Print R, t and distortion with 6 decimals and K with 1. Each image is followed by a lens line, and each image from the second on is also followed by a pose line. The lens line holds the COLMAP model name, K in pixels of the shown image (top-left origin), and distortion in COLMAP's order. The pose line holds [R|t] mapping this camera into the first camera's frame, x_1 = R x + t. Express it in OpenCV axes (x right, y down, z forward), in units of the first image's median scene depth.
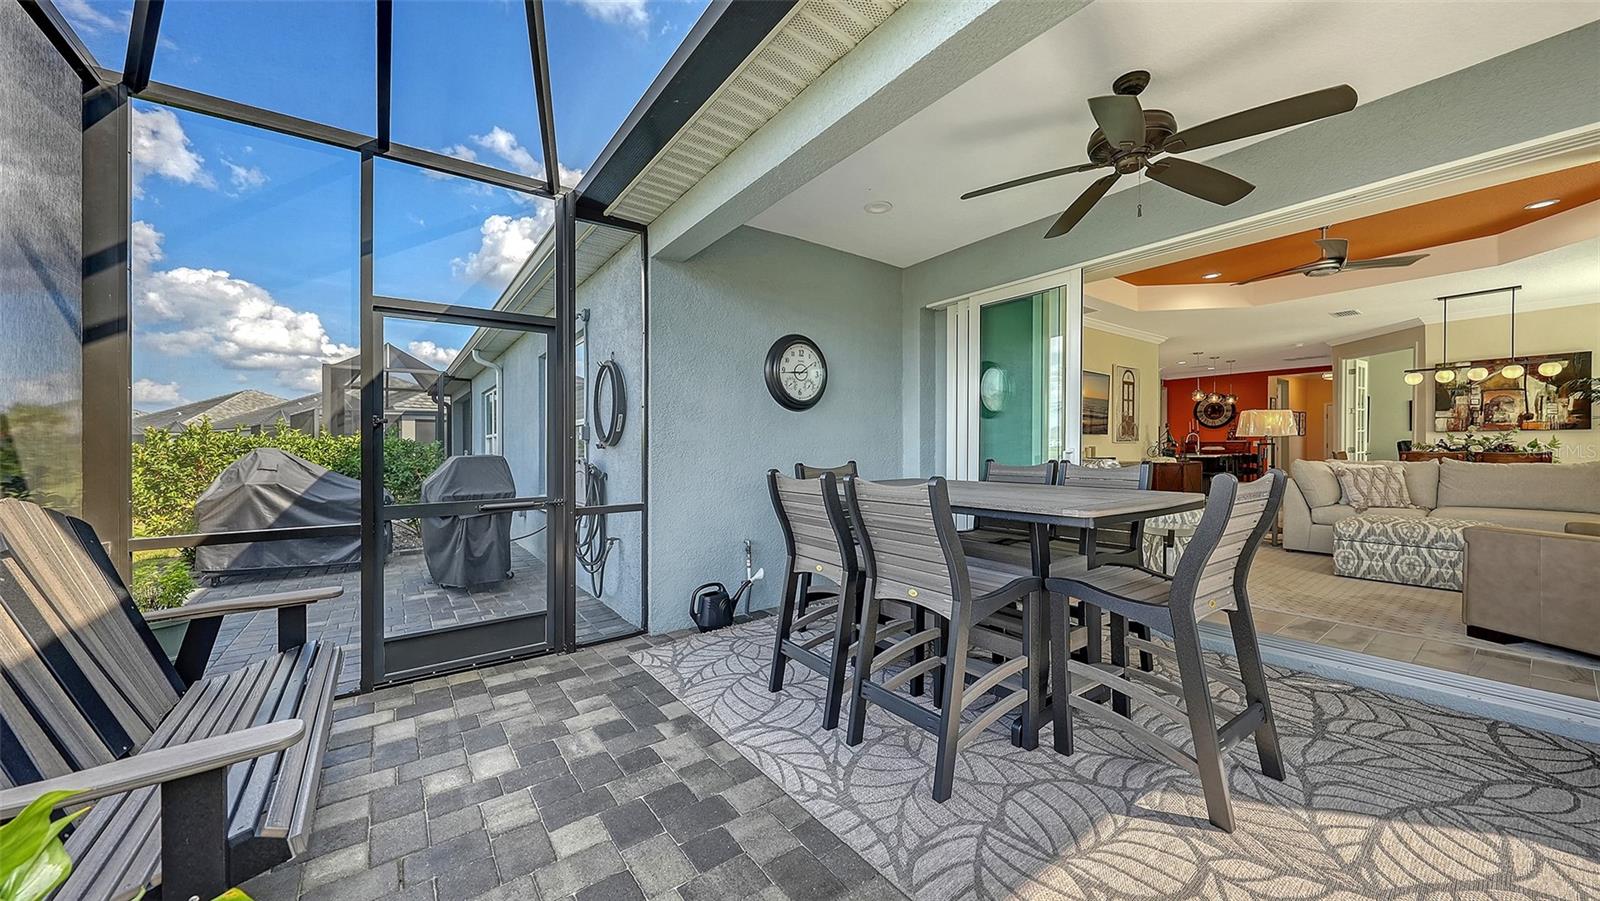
lens RADIAL K [[565.7, 0, 800.0], [0, 565.7, 450.5], [0, 0, 1]] dist [-0.001874, -0.000282]
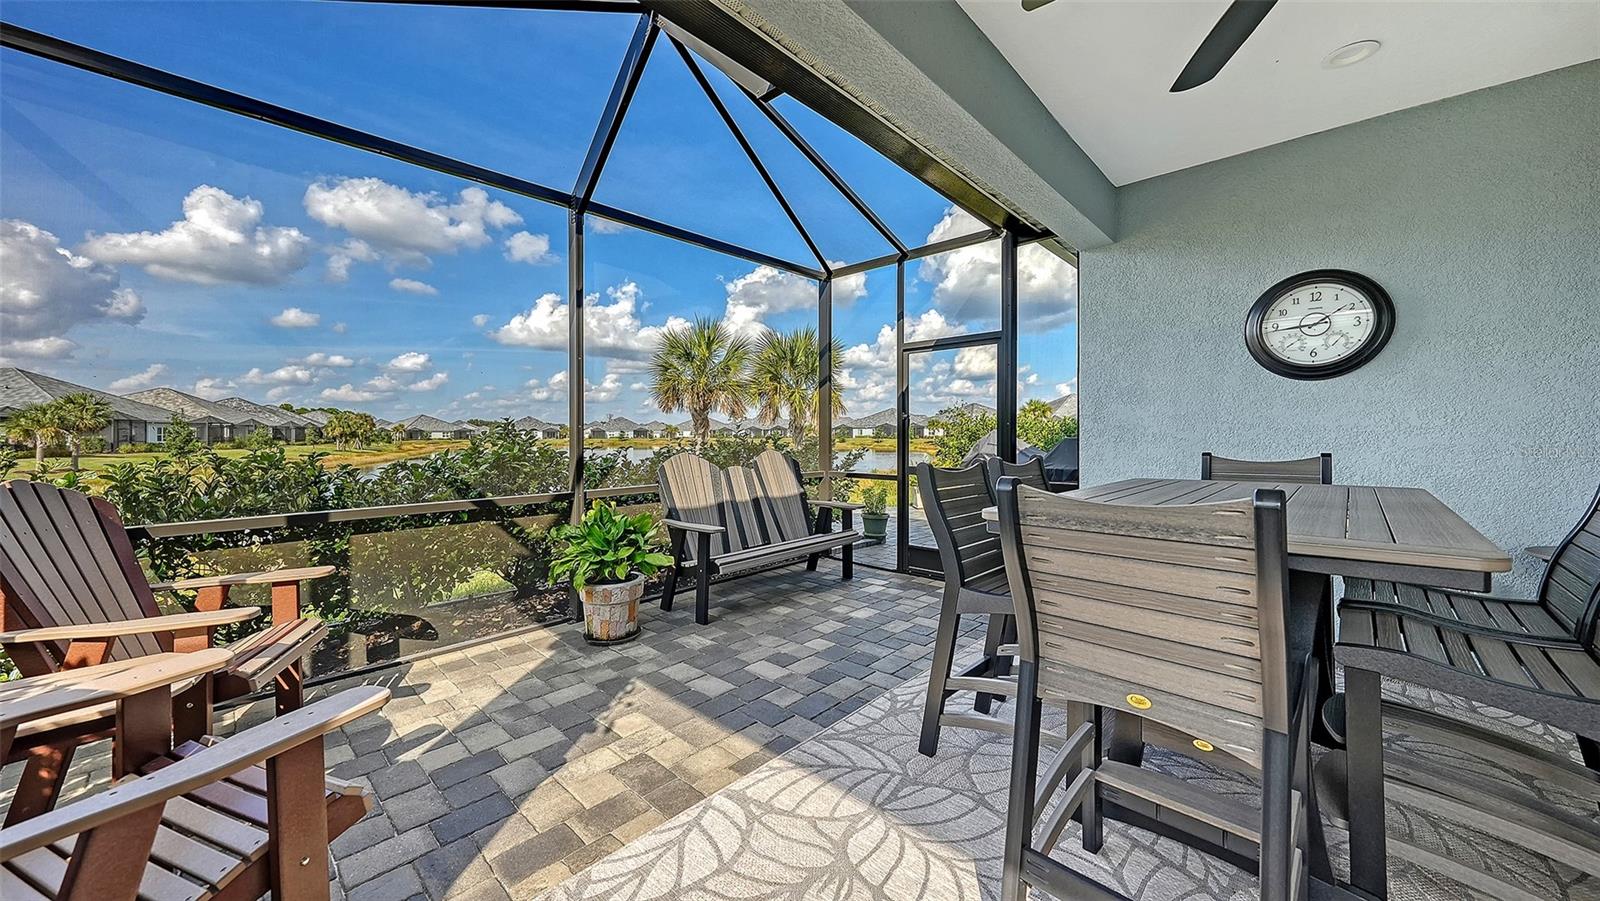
lens RADIAL K [[565.7, 0, 800.0], [0, 565.7, 450.5], [0, 0, 1]] dist [-0.001874, -0.000282]
pose [[0.178658, 0.034250, -0.983315, 0.962868], [-0.006107, 0.999413, 0.033701, -0.004863], [0.983892, -0.000016, 0.178762, 0.426935]]
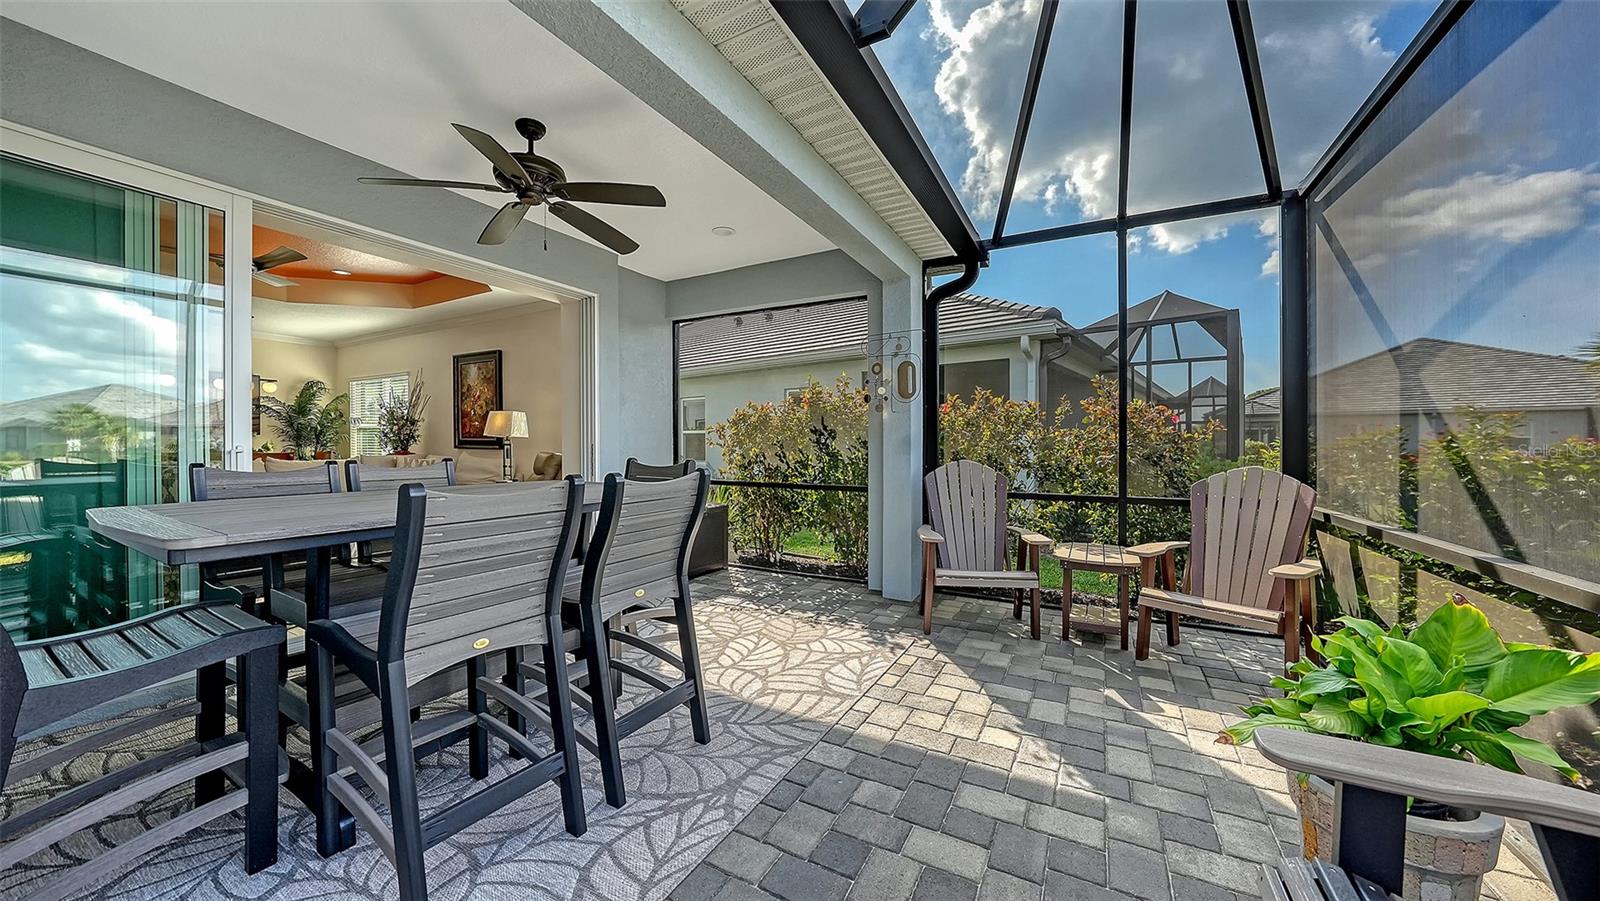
lens RADIAL K [[565.7, 0, 800.0], [0, 565.7, 450.5], [0, 0, 1]] dist [-0.001874, -0.000282]
pose [[-0.421283, -0.006349, 0.906907, -0.679858], [0.010018, 0.999882, 0.011654, 0.000347], [-0.906874, 0.013995, -0.421170, 0.990835]]
